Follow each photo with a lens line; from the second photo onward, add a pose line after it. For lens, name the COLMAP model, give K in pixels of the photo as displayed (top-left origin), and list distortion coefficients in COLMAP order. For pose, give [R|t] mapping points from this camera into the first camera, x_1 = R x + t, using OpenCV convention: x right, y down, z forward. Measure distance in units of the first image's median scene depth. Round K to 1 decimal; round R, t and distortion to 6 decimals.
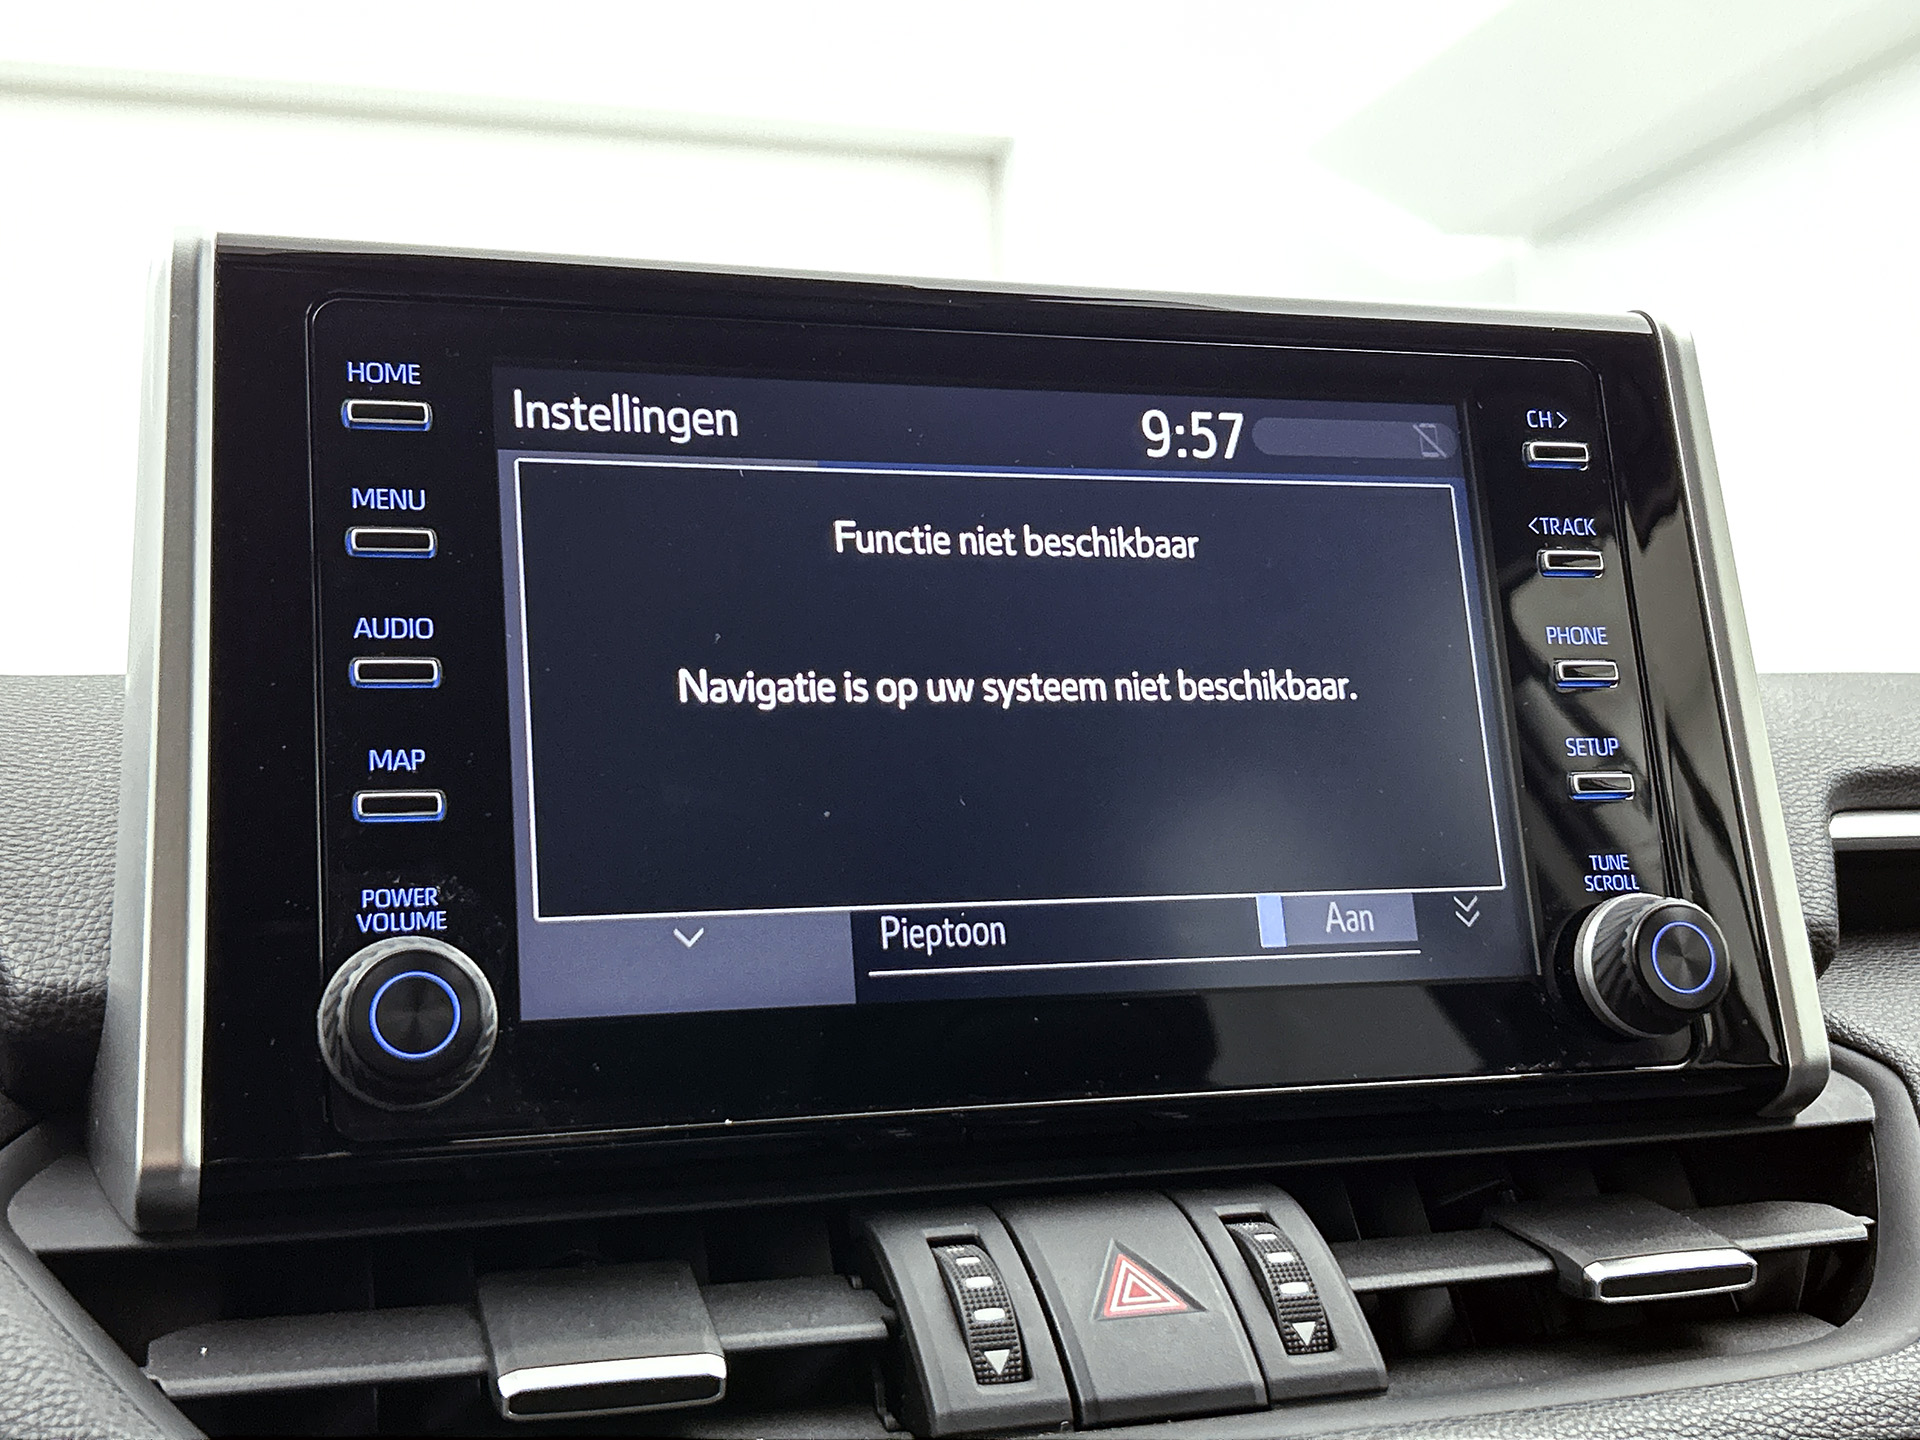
lens RADIAL K [[2368.1, 0, 960.0], [0, 2368.1, 720.0], [0, 0, 1]] dist [0.091033, -0.253796]
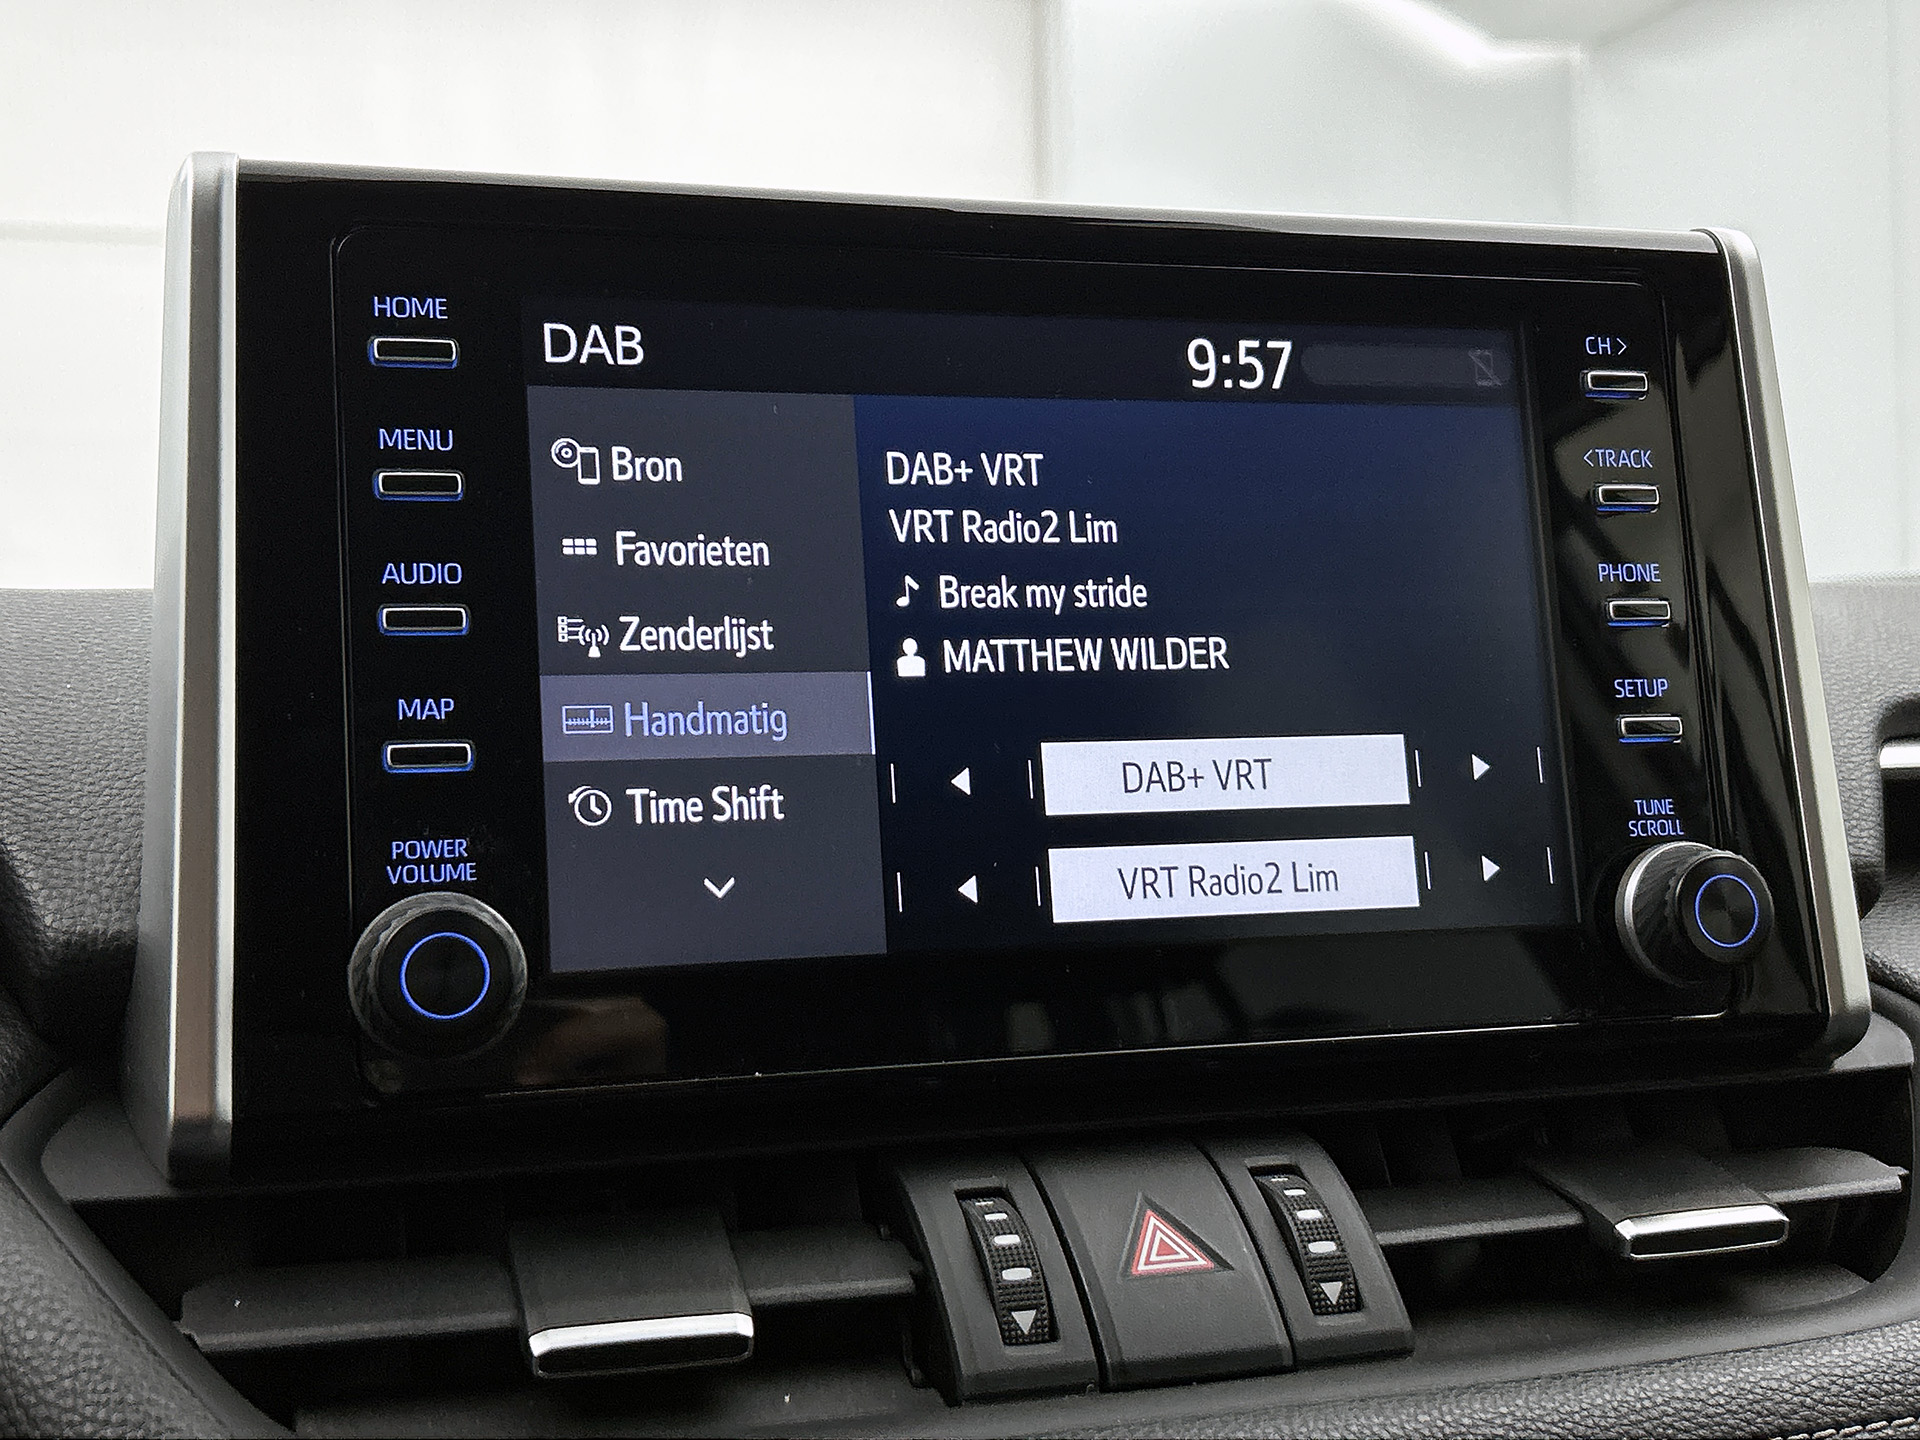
lens RADIAL K [[2370.9, 0, 944.6], [0, 2370.9, 709.4], [0, 0, 1]] dist [0.091762, -0.254265]
pose [[0.999723, 0.014476, -0.018577, -0.002822], [-0.012925, 0.996625, 0.081064, -0.065209], [0.019688, -0.080802, 0.996536, 0.018548]]
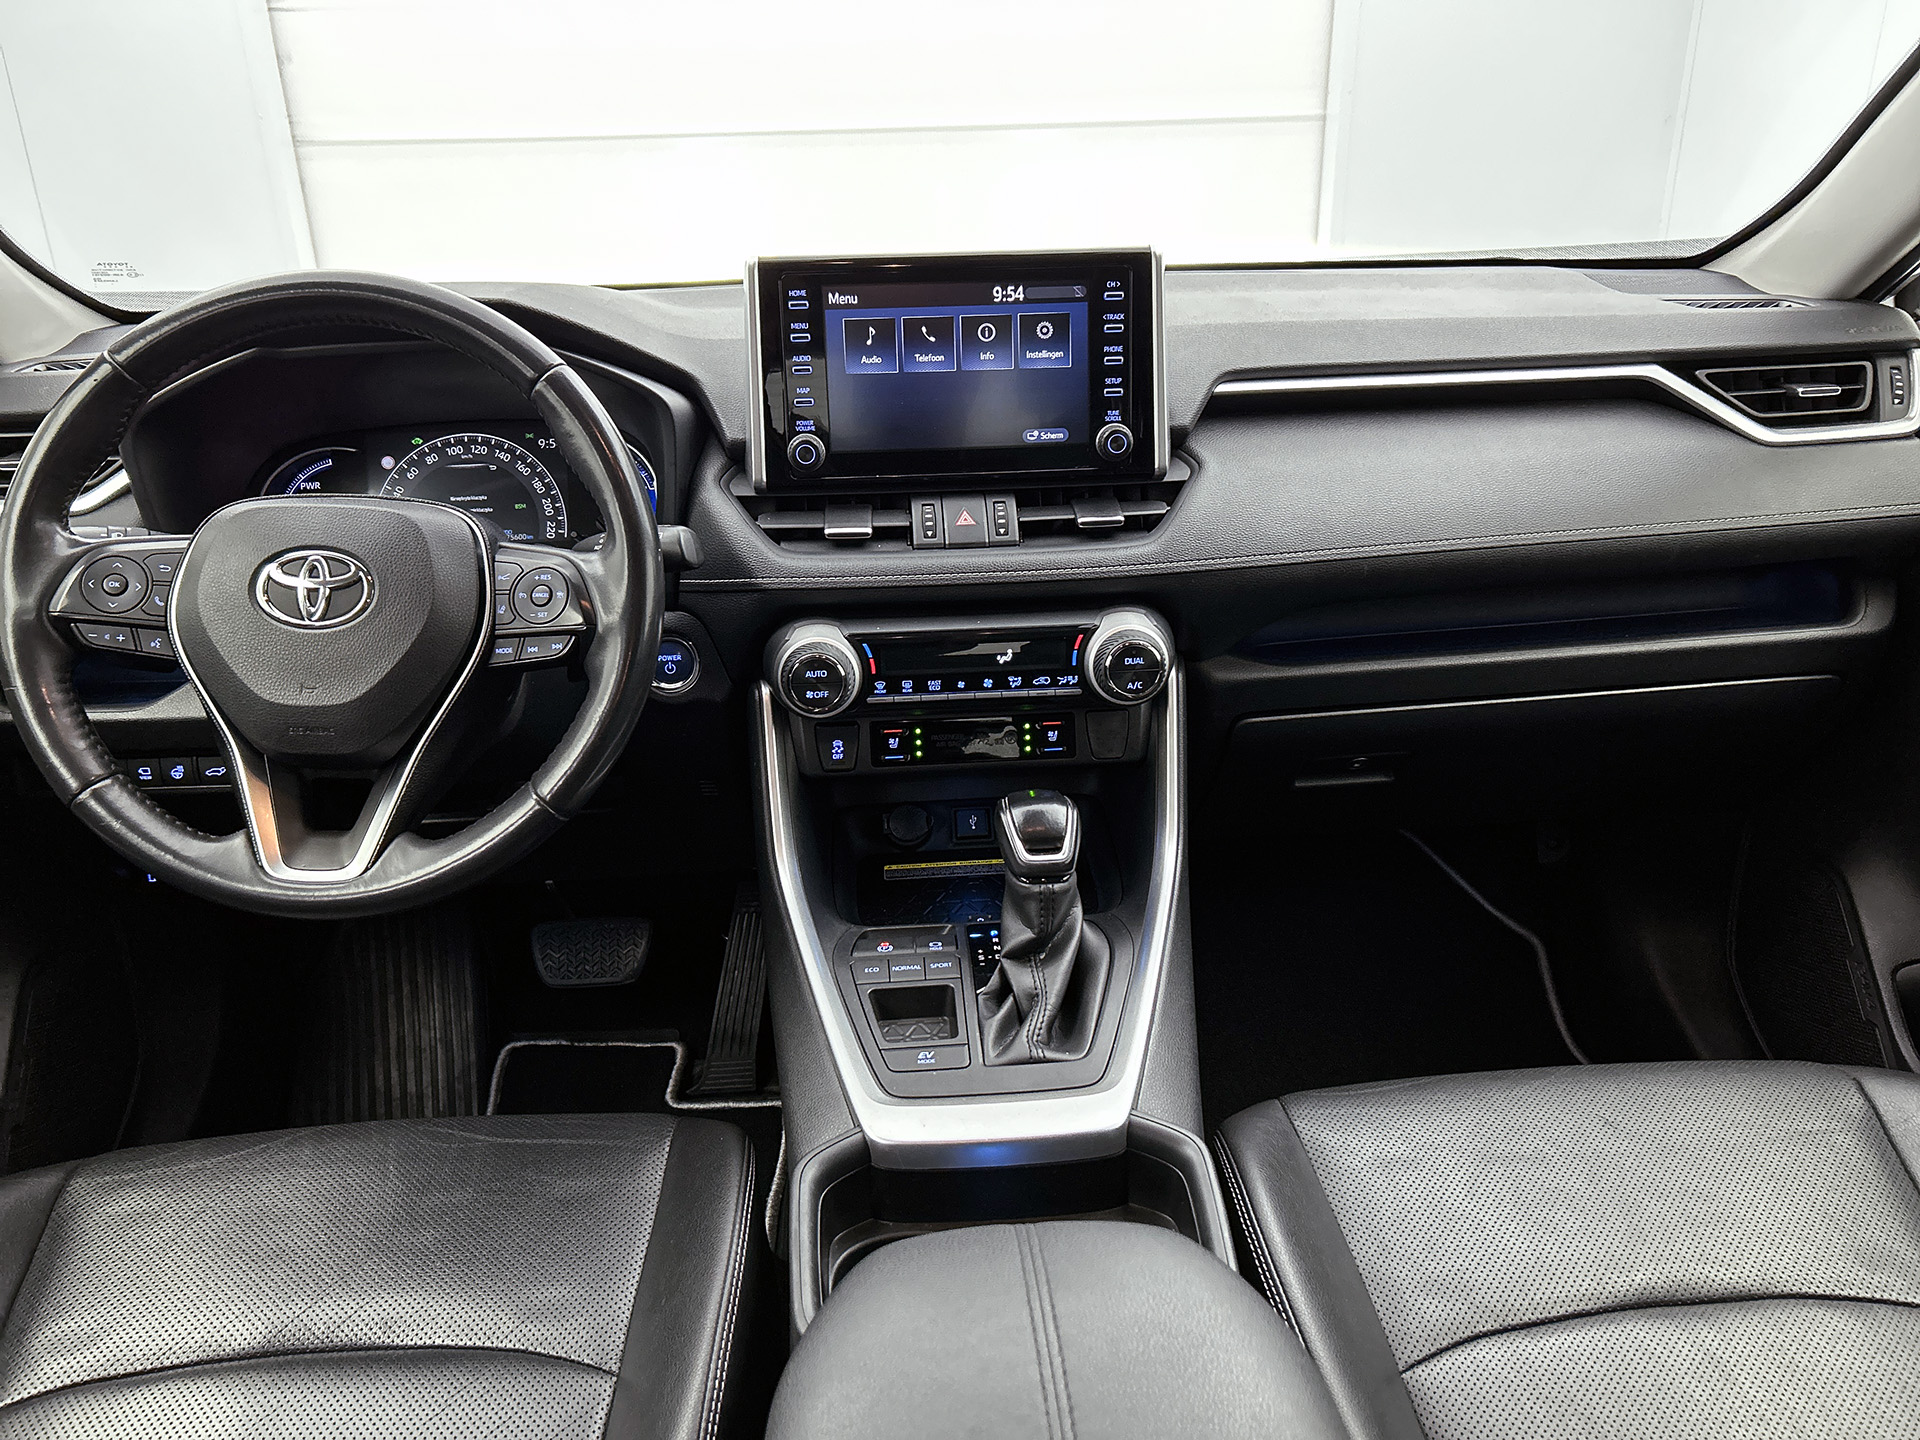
lens RADIAL K [[1464.1, 0, 928.0], [0, 1464.1, 730.4], [0, 0, 1]] dist [0.072923, -0.083124]
pose [[0.963373, 0.116401, -0.241586, 0.712794], [0.012363, 0.880647, 0.473612, -0.710517], [0.267881, -0.459252, 0.846952, -1.526350]]
